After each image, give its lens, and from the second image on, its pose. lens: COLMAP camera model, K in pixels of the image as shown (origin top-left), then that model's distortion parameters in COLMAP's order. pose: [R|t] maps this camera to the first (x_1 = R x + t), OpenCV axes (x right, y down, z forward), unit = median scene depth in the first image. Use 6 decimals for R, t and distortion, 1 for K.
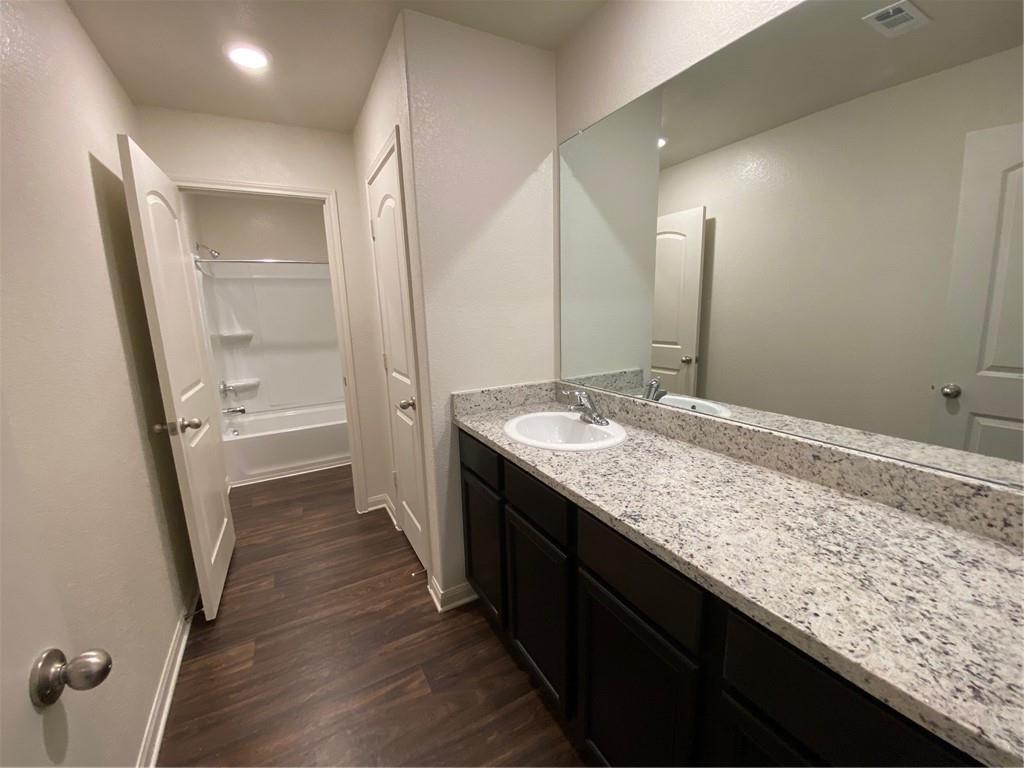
lens RADIAL K [[415.0, 0, 515.3], [0, 415.0, 384.3], [0, 0, 1]] dist [0.035678, -0.030682]
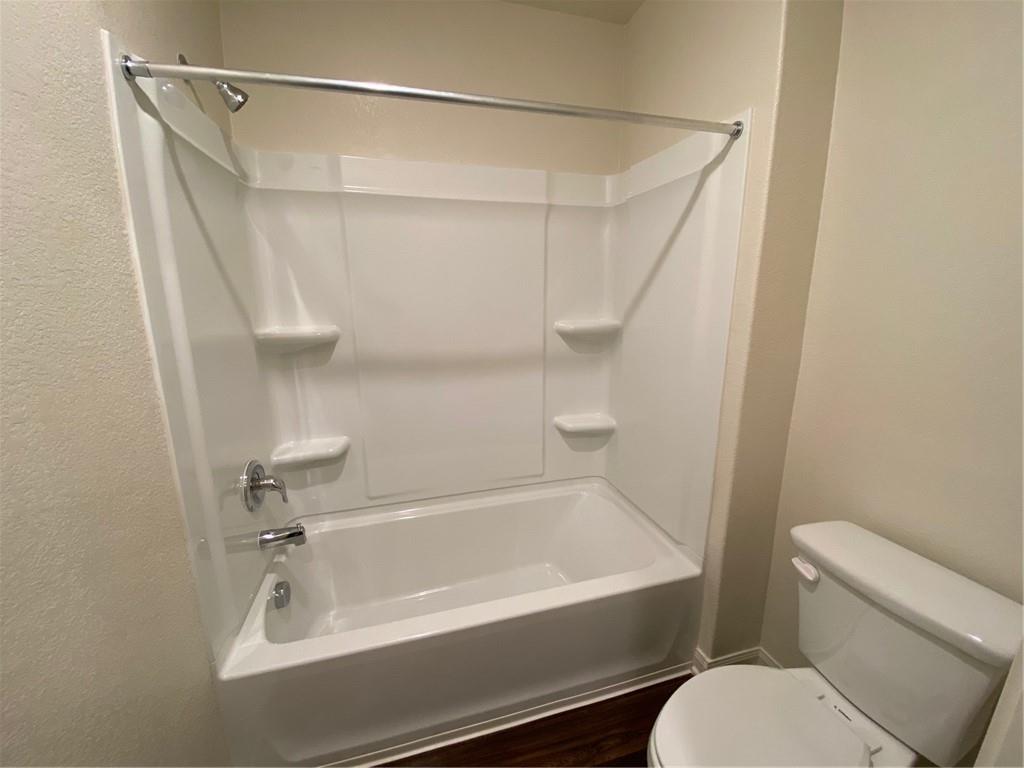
lens RADIAL K [[415.0, 0, 515.3], [0, 415.0, 384.3], [0, 0, 1]] dist [0.035678, -0.030682]
pose [[0.973223, 0.079241, -0.215774, -0.367796], [-0.071570, 0.996502, 0.043149, -0.102230], [0.218438, -0.026550, 0.975490, 0.642741]]
